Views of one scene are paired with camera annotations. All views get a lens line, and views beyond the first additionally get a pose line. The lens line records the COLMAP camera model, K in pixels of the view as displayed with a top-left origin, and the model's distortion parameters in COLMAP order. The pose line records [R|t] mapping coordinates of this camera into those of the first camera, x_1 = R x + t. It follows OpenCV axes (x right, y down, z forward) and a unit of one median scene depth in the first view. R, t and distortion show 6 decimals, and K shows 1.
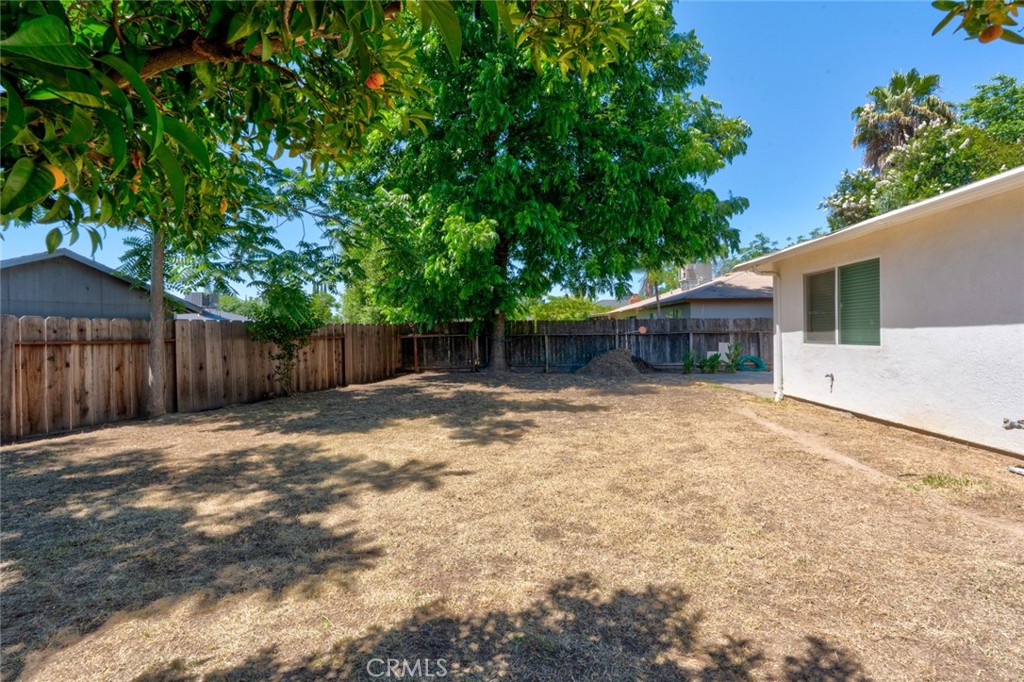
lens RADIAL K [[464.4, 0, 515.5], [0, 464.4, 336.8], [0, 0, 1]] dist [-0.004839, 0.000477]
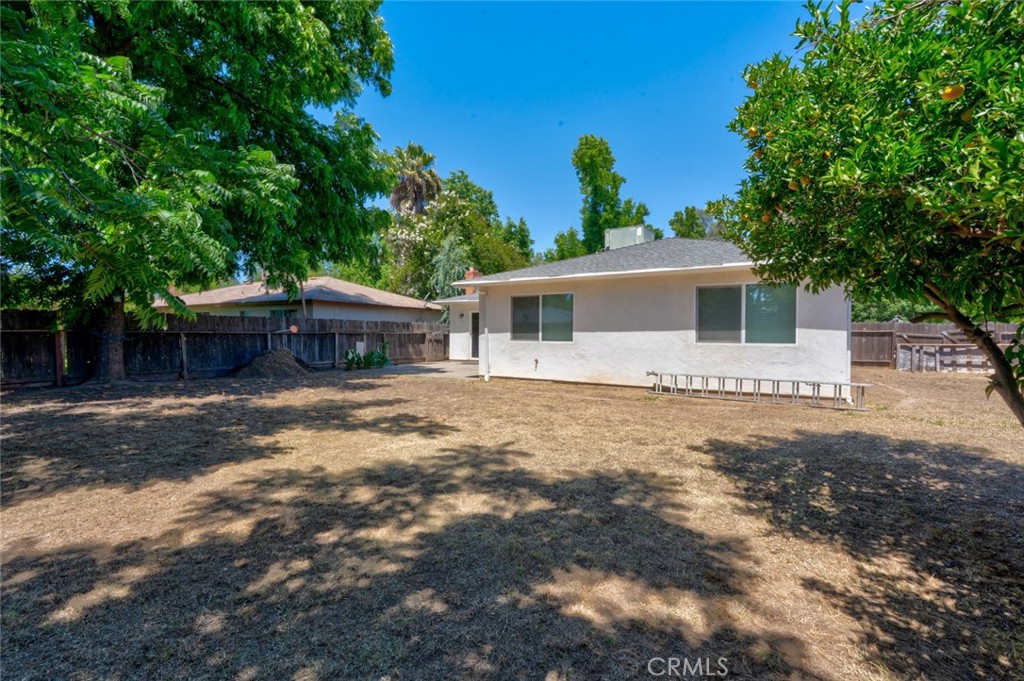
lens RADIAL K [[464.4, 0, 520.0], [0, 464.4, 340.8], [0, 0, 1]] dist [-0.004839, 0.000477]
pose [[0.483233, 0.000385, 0.875492, -0.798322], [-0.005262, 0.999983, 0.002465, 0.011257], [-0.875476, -0.005798, 0.483227, 0.249359]]
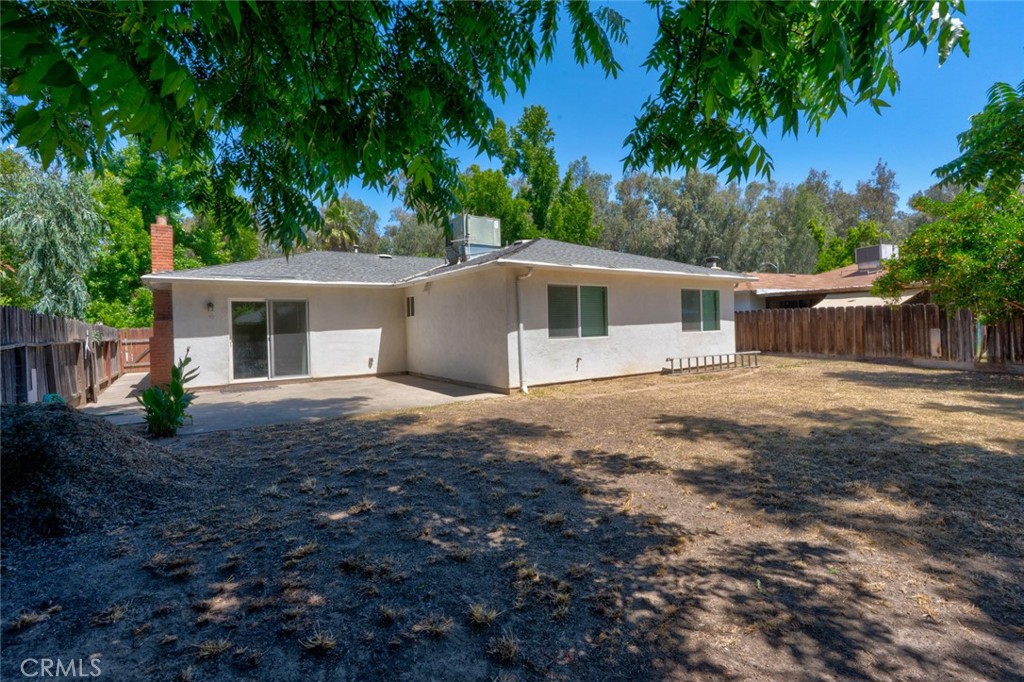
lens RADIAL K [[464.4, 0, 521.3], [0, 464.4, 339.6], [0, 0, 1]] dist [-0.004839, 0.000477]
pose [[-0.611382, 0.004377, 0.791324, -0.372254], [0.035543, 0.999127, 0.021935, -0.015324], [-0.790537, 0.041536, -0.611004, 2.032544]]
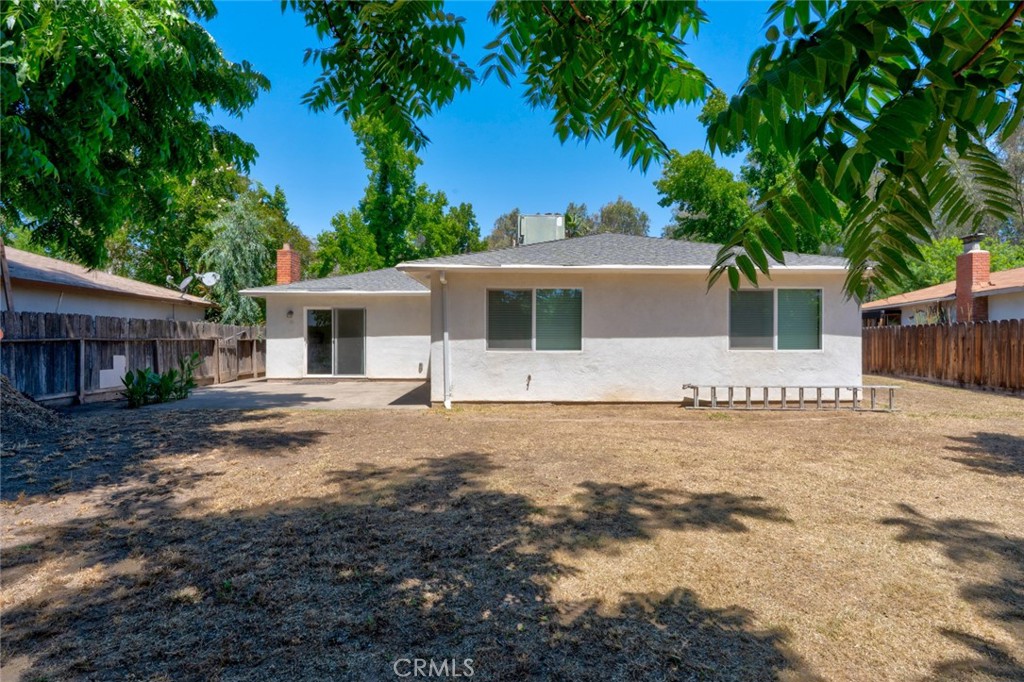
lens RADIAL K [[504.7, 0, 520.6], [0, 504.7, 338.2], [0, 0, 1]] dist [-0.008871, -0.000449]
pose [[-0.078933, 0.011169, 0.996817, -0.654458], [0.005088, 0.999929, -0.010801, -0.002090], [-0.996867, 0.004219, -0.078984, 1.124909]]
